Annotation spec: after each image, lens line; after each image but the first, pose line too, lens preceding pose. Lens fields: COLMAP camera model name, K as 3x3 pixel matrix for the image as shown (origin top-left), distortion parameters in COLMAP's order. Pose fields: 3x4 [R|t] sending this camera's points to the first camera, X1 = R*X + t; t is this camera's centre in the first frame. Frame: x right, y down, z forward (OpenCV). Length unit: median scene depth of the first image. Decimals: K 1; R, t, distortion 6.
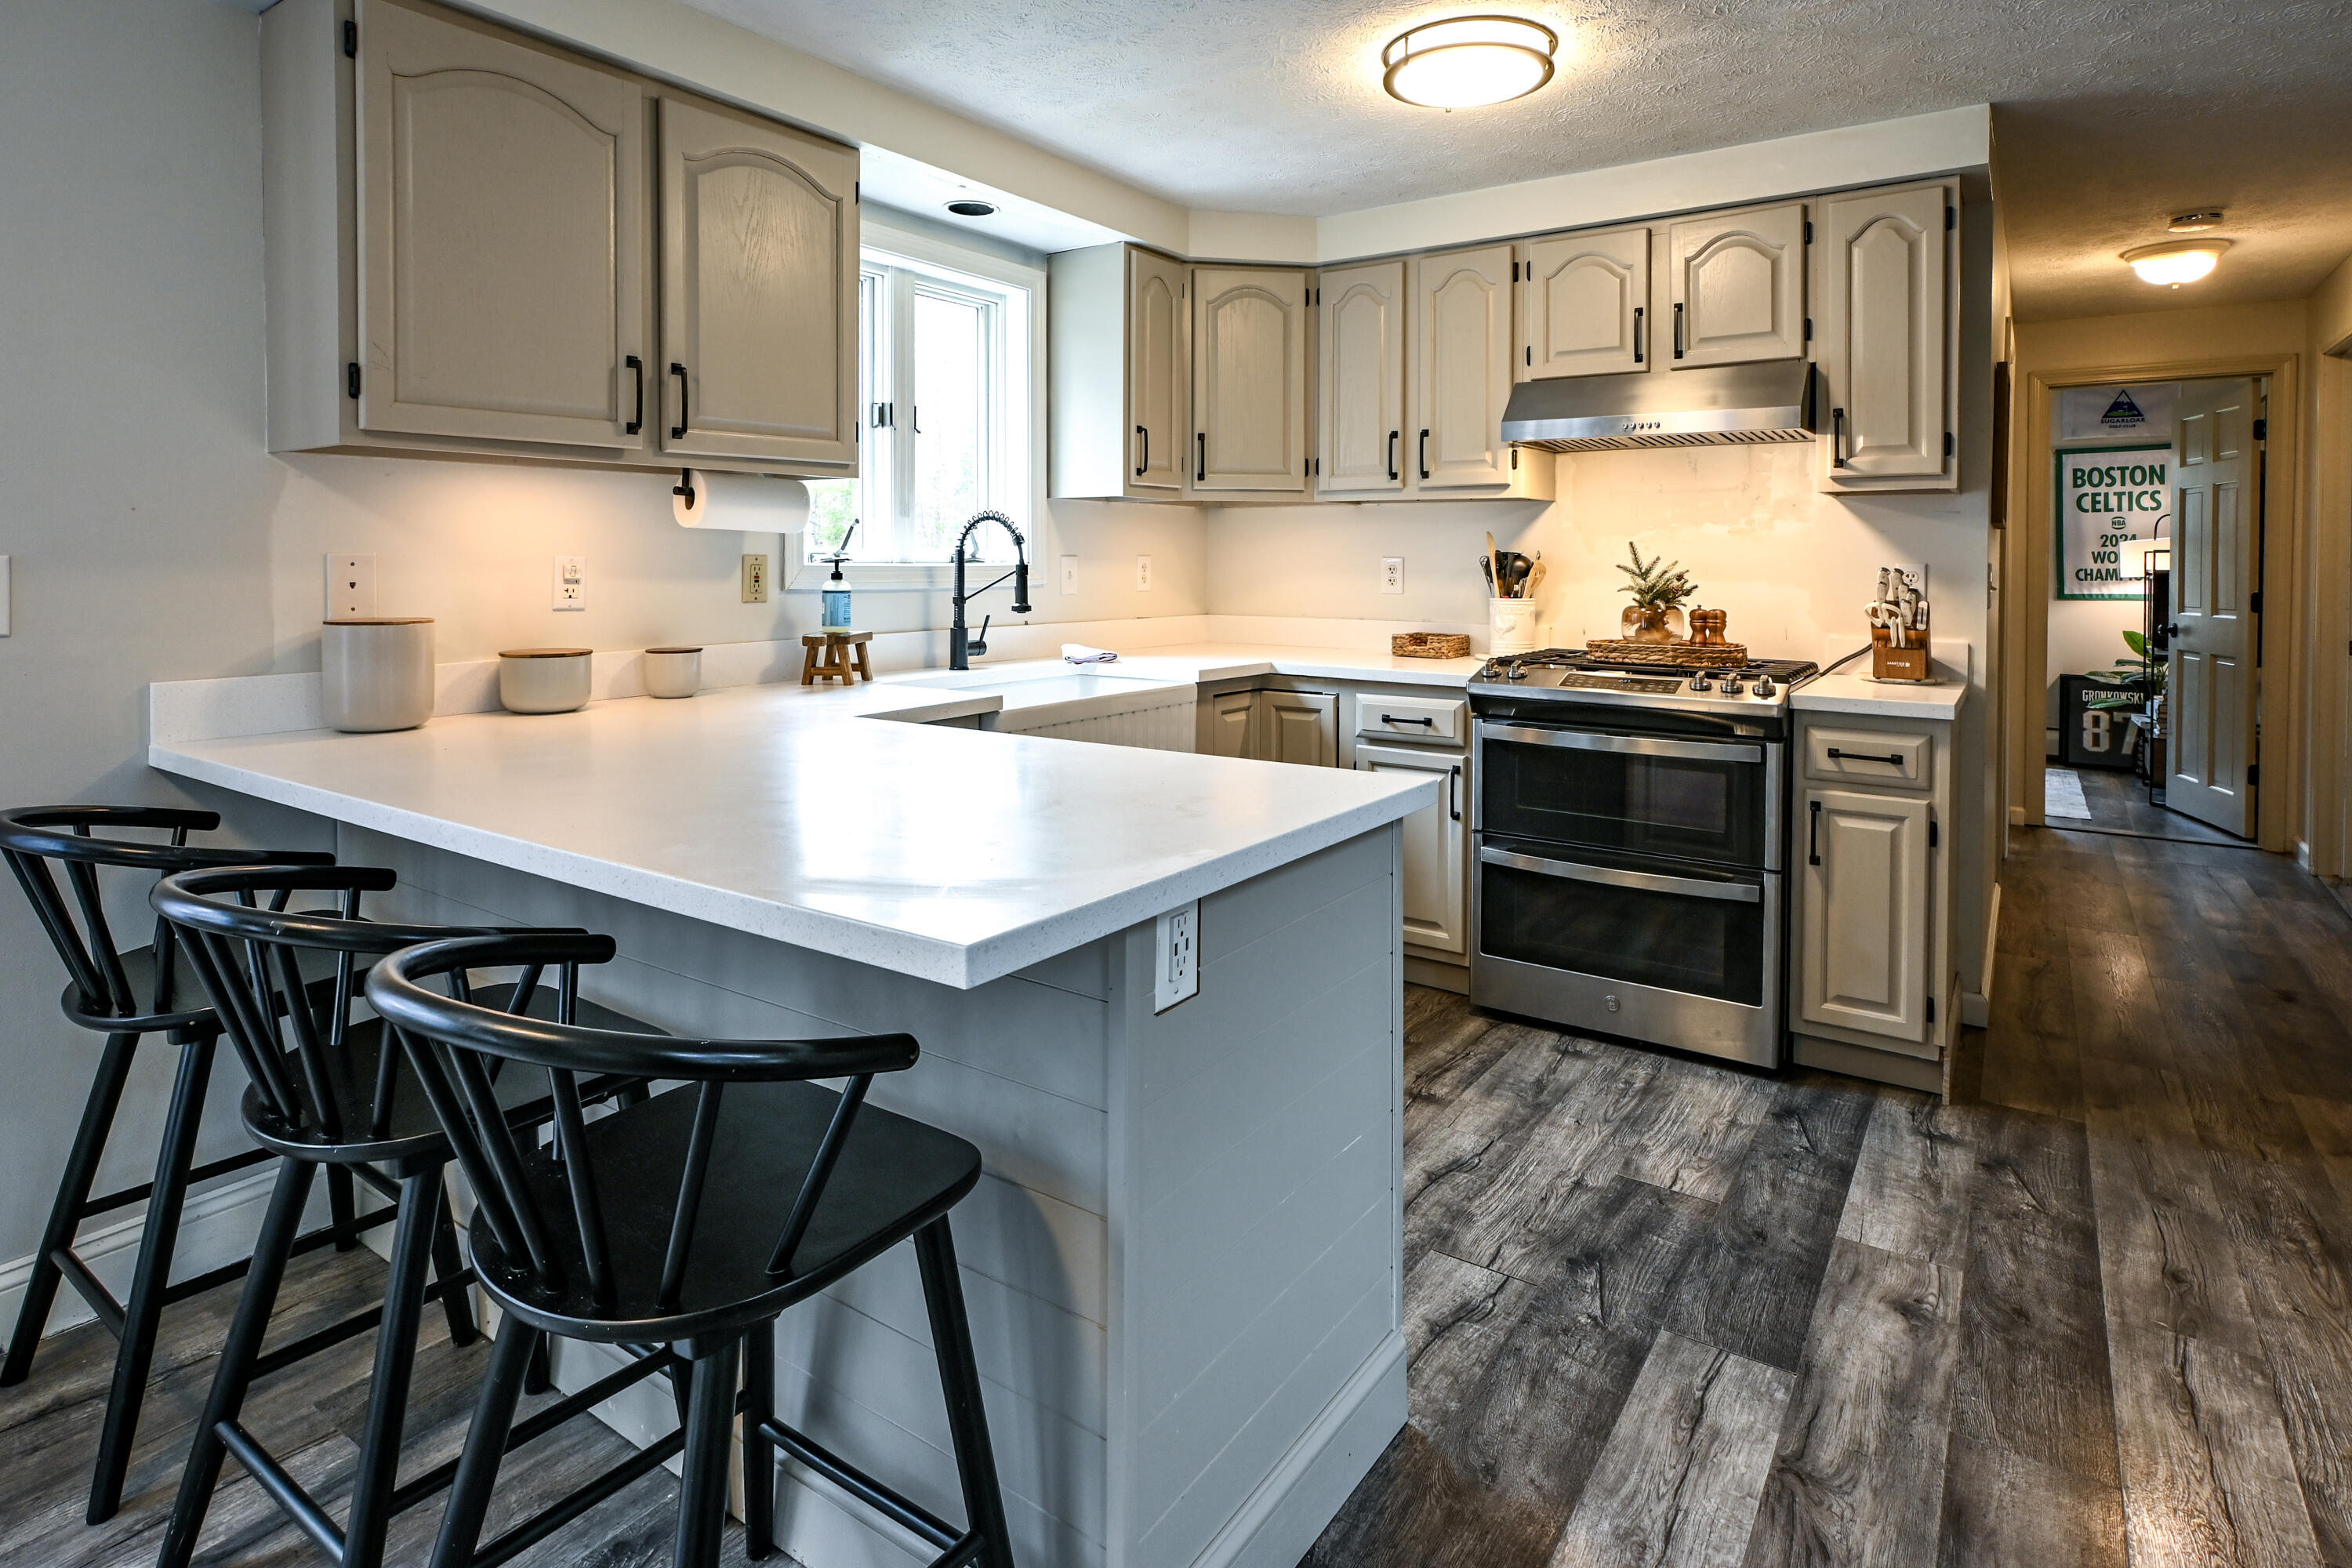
lens RADIAL K [[1235.2, 0, 1178.0], [0, 1235.2, 571.7], [0, 0, 1]] dist [0.002403, -0.000045]
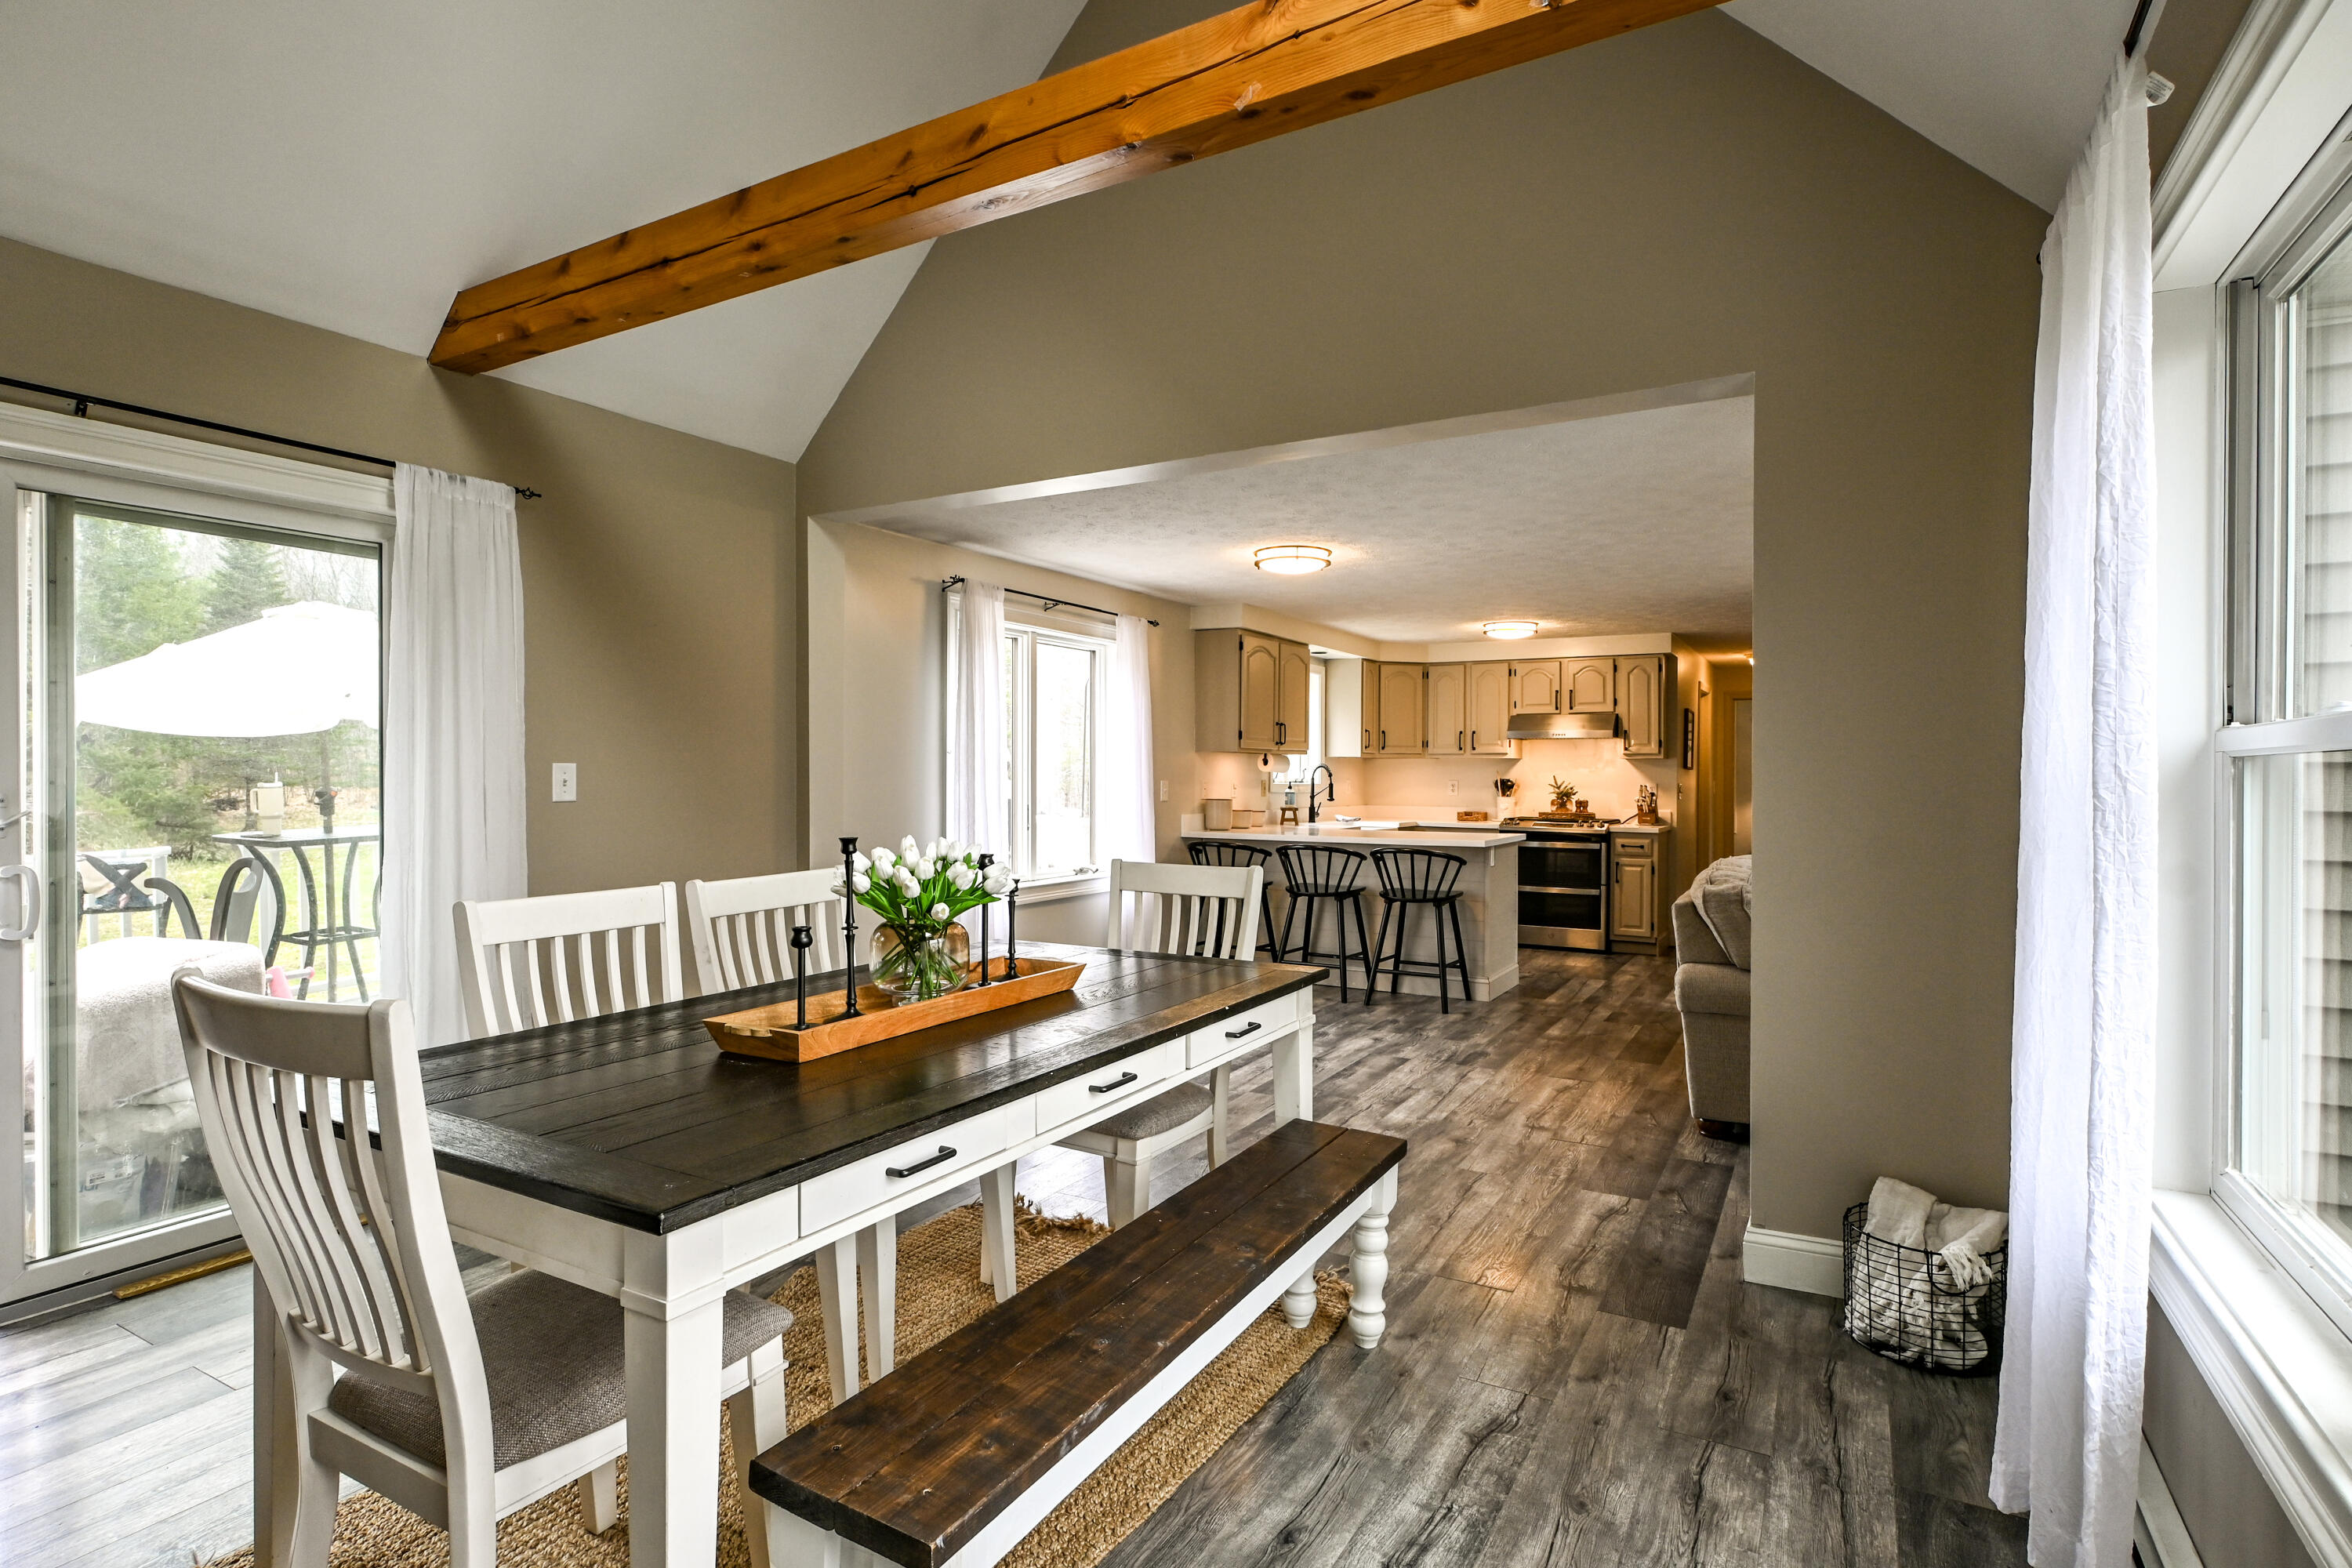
lens RADIAL K [[1169.7, 0, 1161.4], [0, 1169.7, 772.7], [0, 0, 1]] dist [0.000751, 0.000088]
pose [[0.997150, 0.001910, 0.075420, -0.734088], [-0.000863, 0.999903, -0.013909, 0.006735], [-0.075440, 0.013804, 0.997055, -1.599943]]
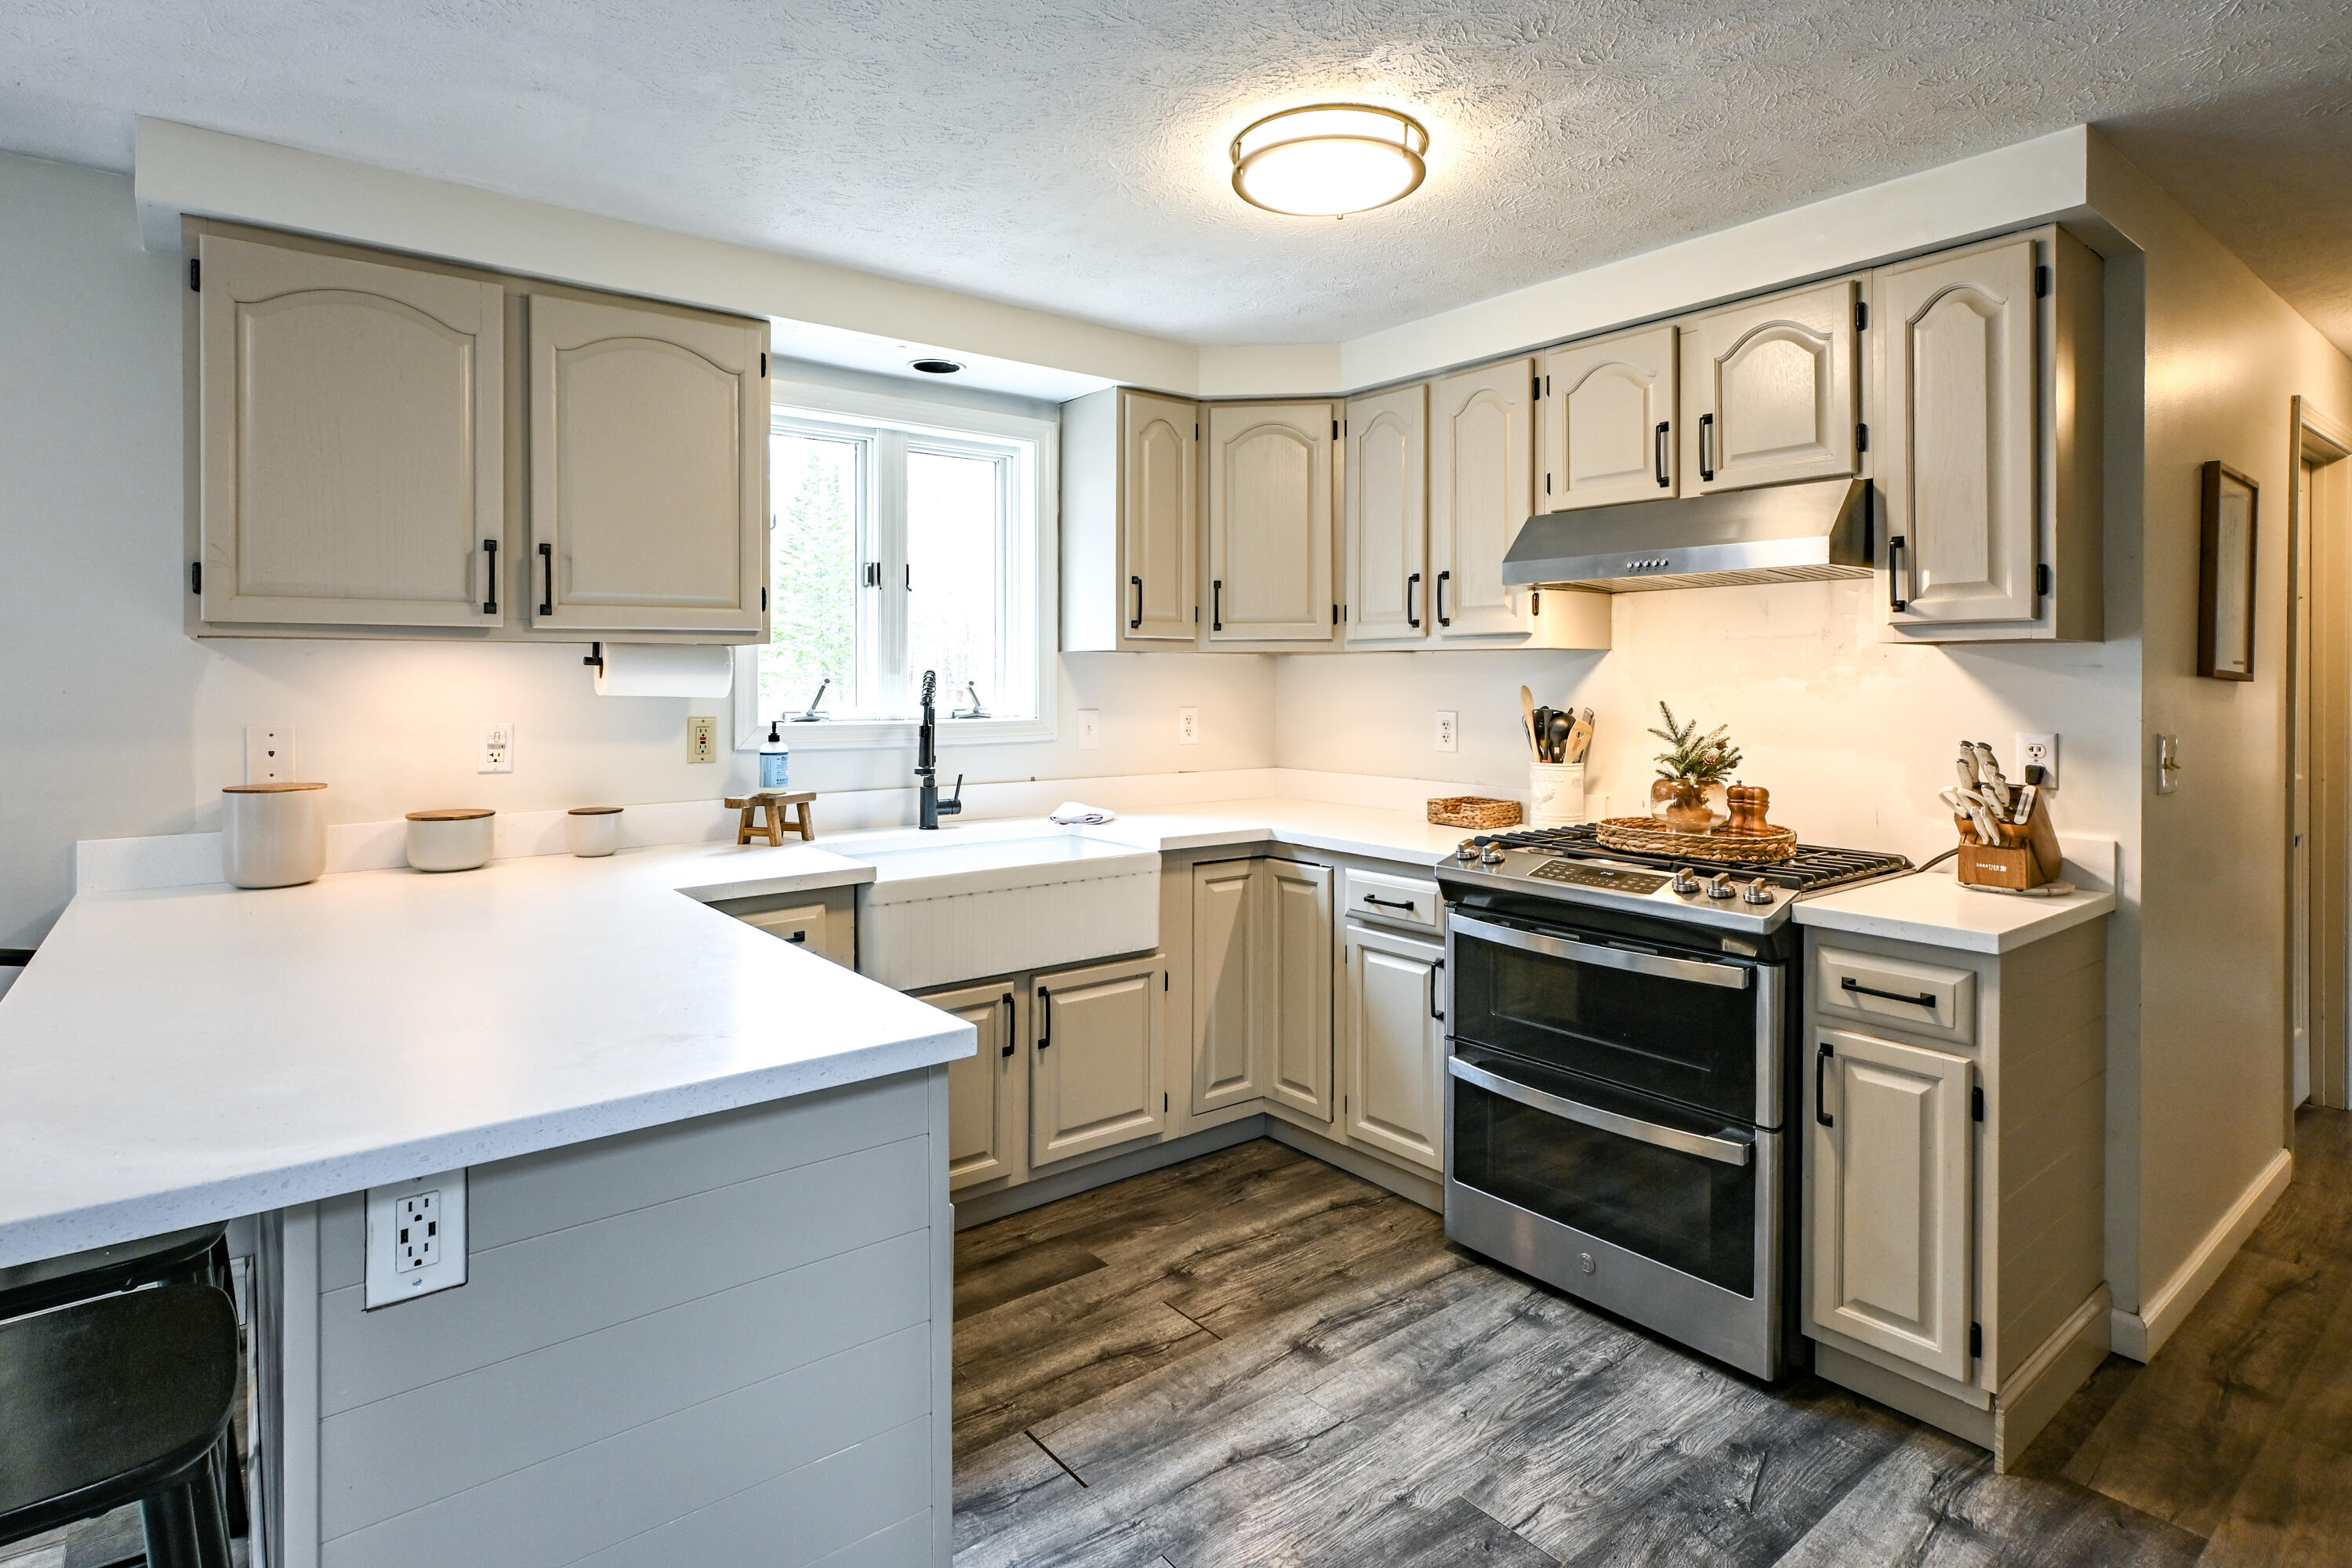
lens RADIAL K [[1201.6, 0, 1167.3], [0, 1201.6, 678.3], [0, 0, 1]] dist [-0.001545, 0.001280]
pose [[0.956126, -0.002921, -0.292942, 0.304648], [-0.000842, 0.999919, -0.012721, -0.031369], [0.292955, 0.012409, 0.956046, 0.135110]]
